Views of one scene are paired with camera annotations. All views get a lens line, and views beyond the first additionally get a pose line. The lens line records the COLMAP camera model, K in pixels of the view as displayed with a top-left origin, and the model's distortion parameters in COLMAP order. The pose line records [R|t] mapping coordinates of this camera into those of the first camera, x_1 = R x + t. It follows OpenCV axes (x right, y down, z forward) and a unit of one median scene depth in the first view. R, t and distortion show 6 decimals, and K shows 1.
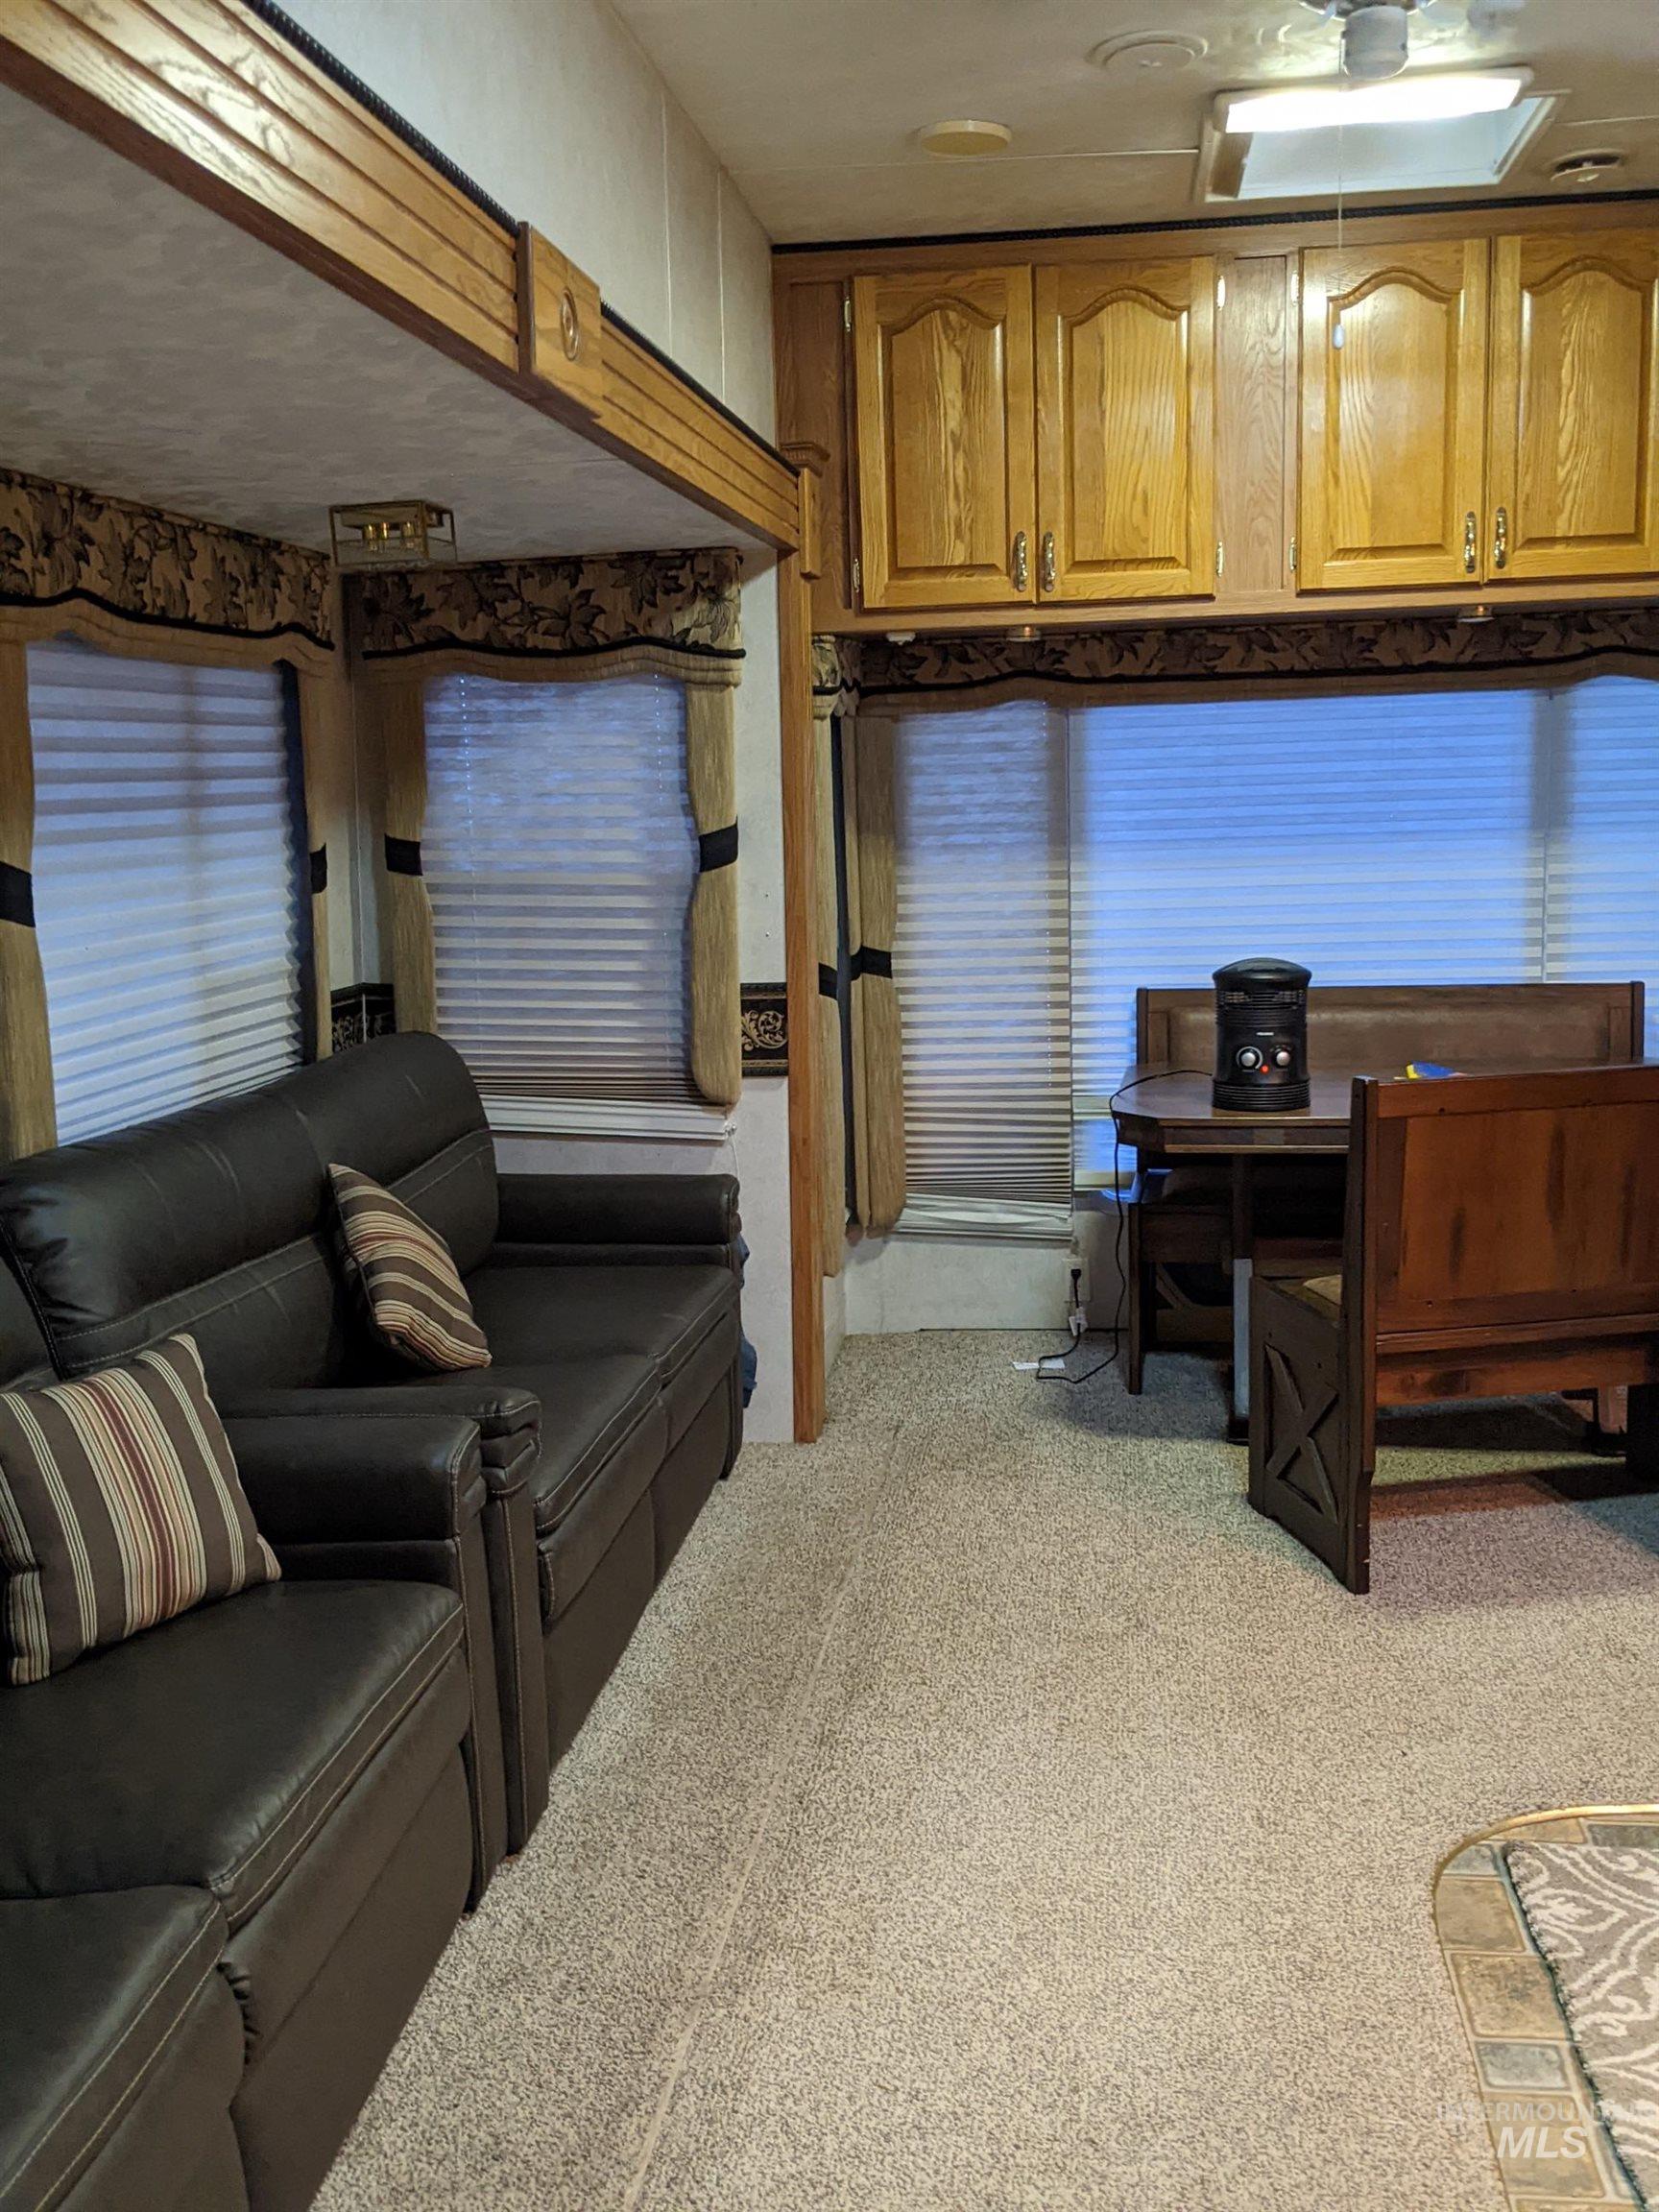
lens RADIAL K [[2189.6, 0, 912.8], [0, 2189.6, 1122.8], [0, 0, 1]] dist [0.062340, 0.000000]
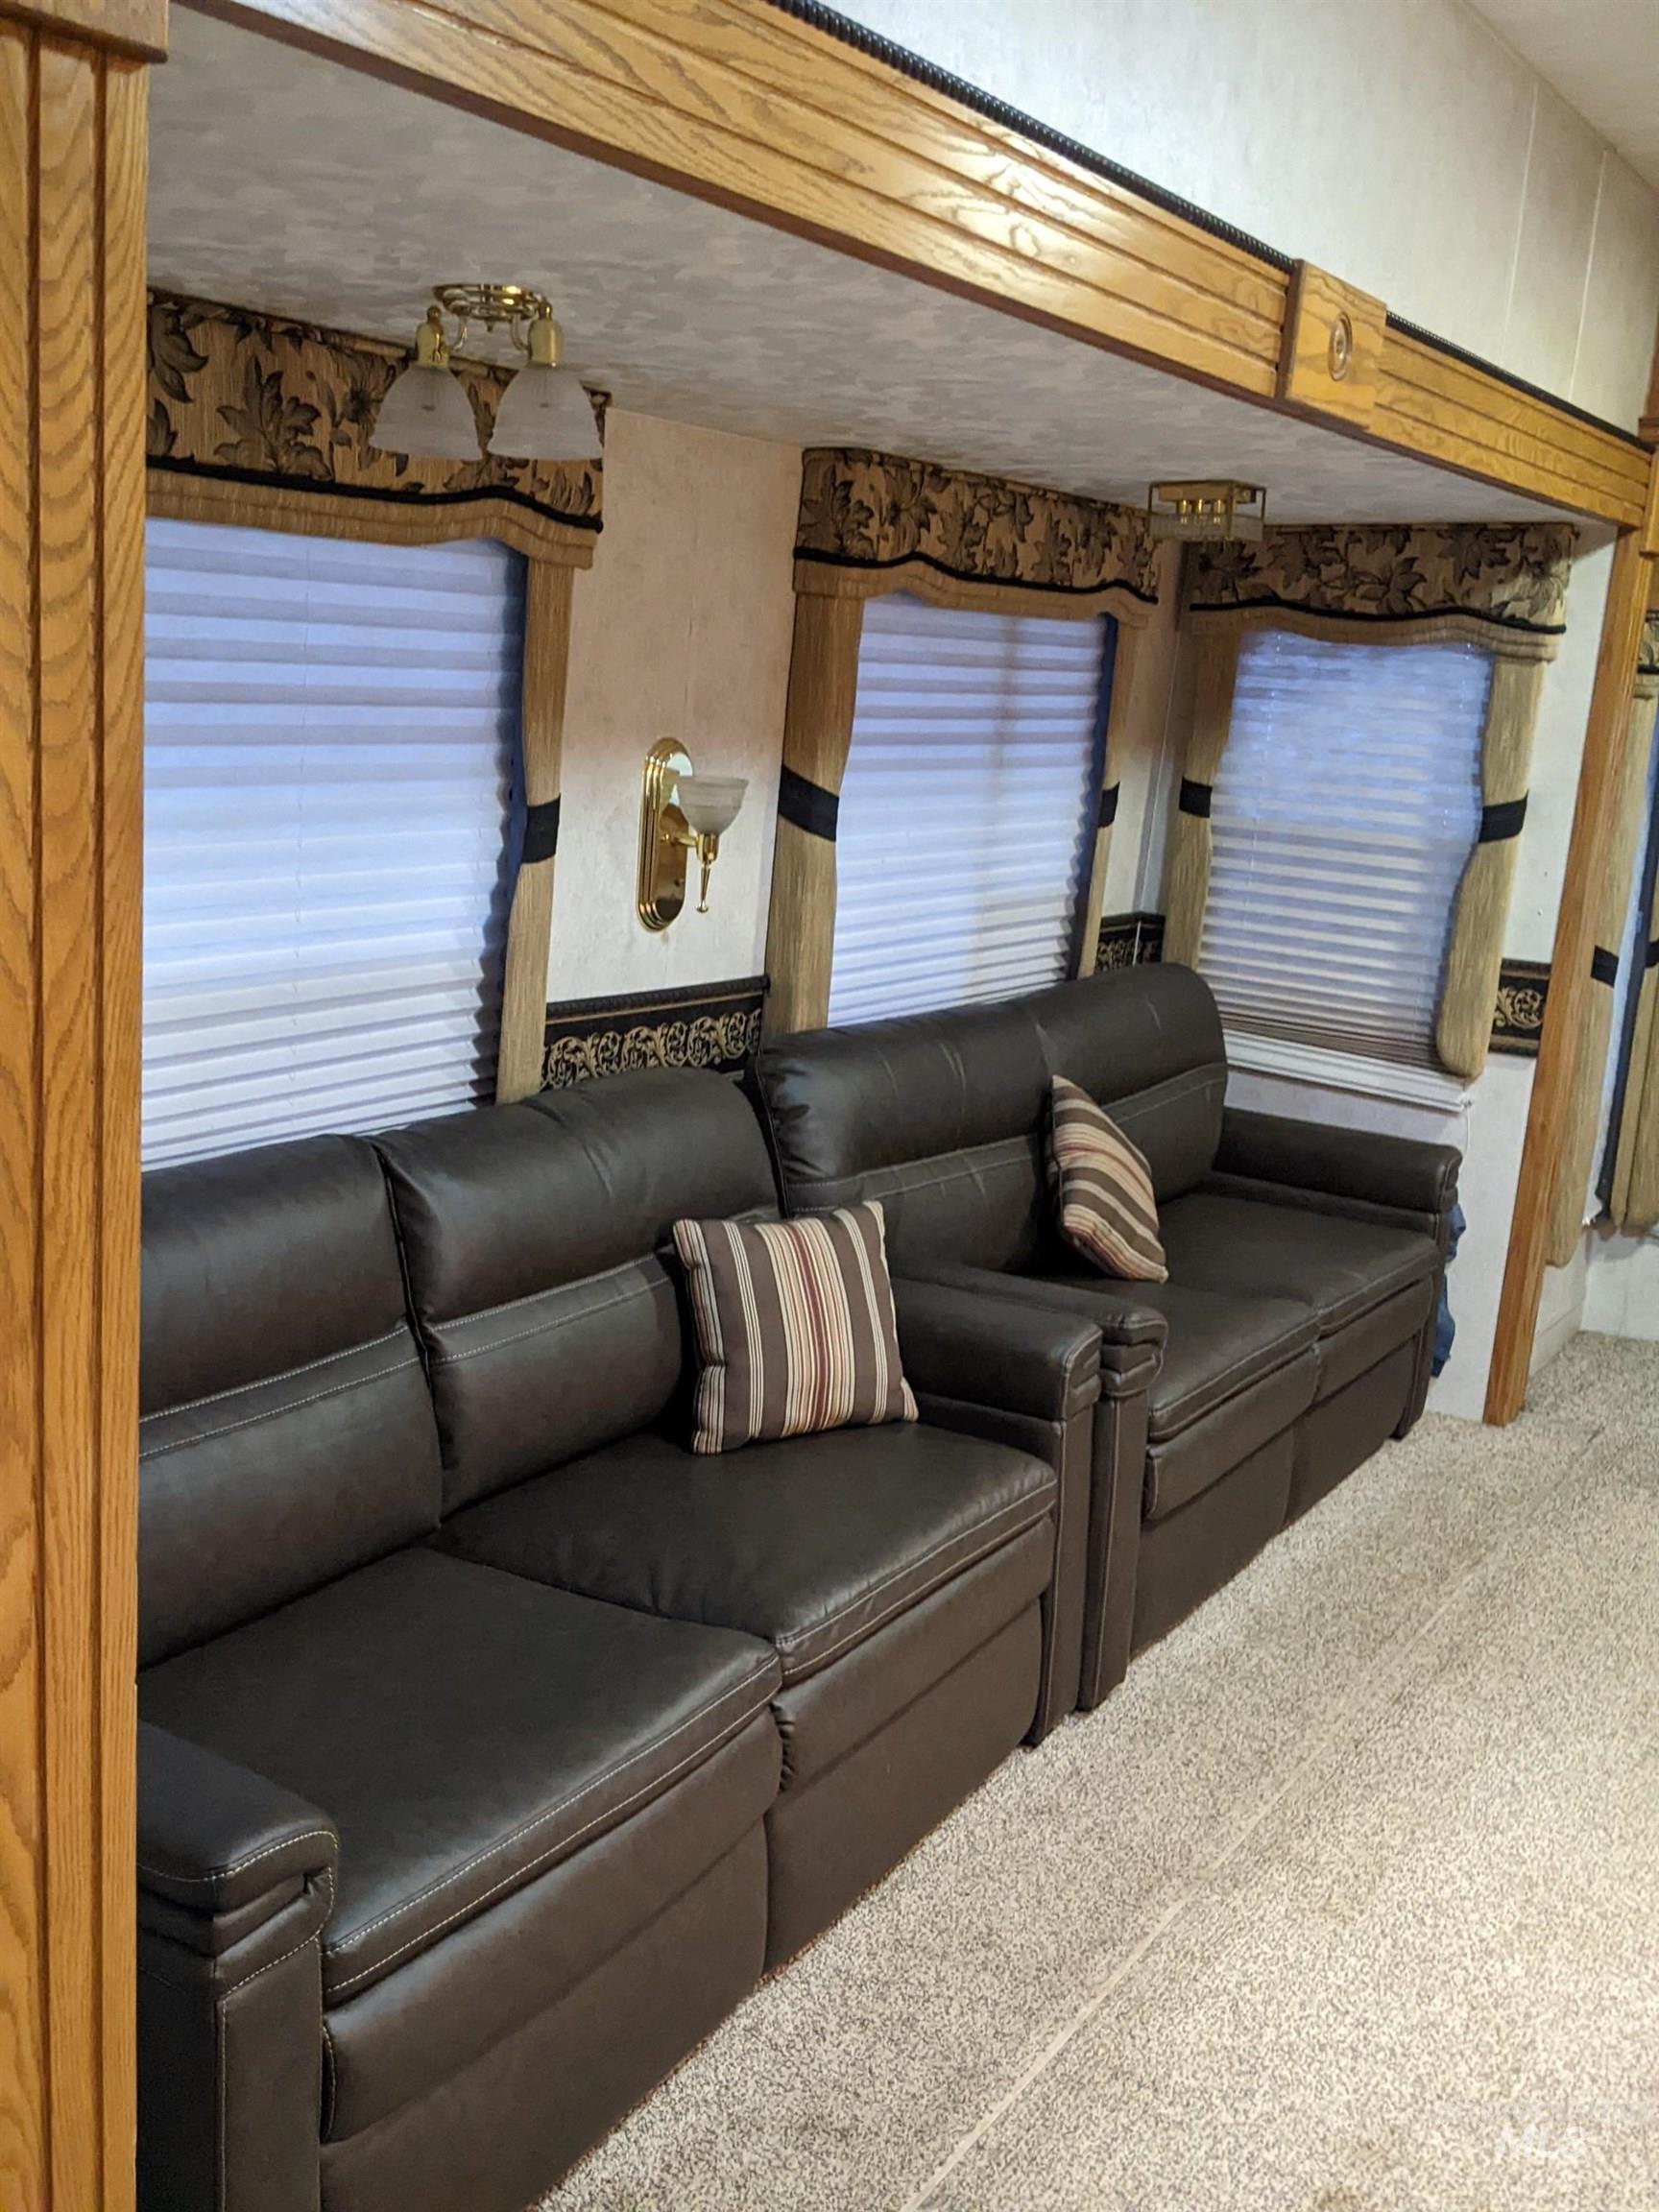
lens RADIAL K [[2189.6, 0, 820.6], [0, 2189.6, 1104.0], [0, 0, 1]] dist [0.062340, 0.000000]
pose [[0.899934, 0.164385, -0.403853, 0.089299], [-0.152718, 0.986374, 0.061182, -0.019113], [0.408408, 0.006616, 0.912776, -0.066857]]
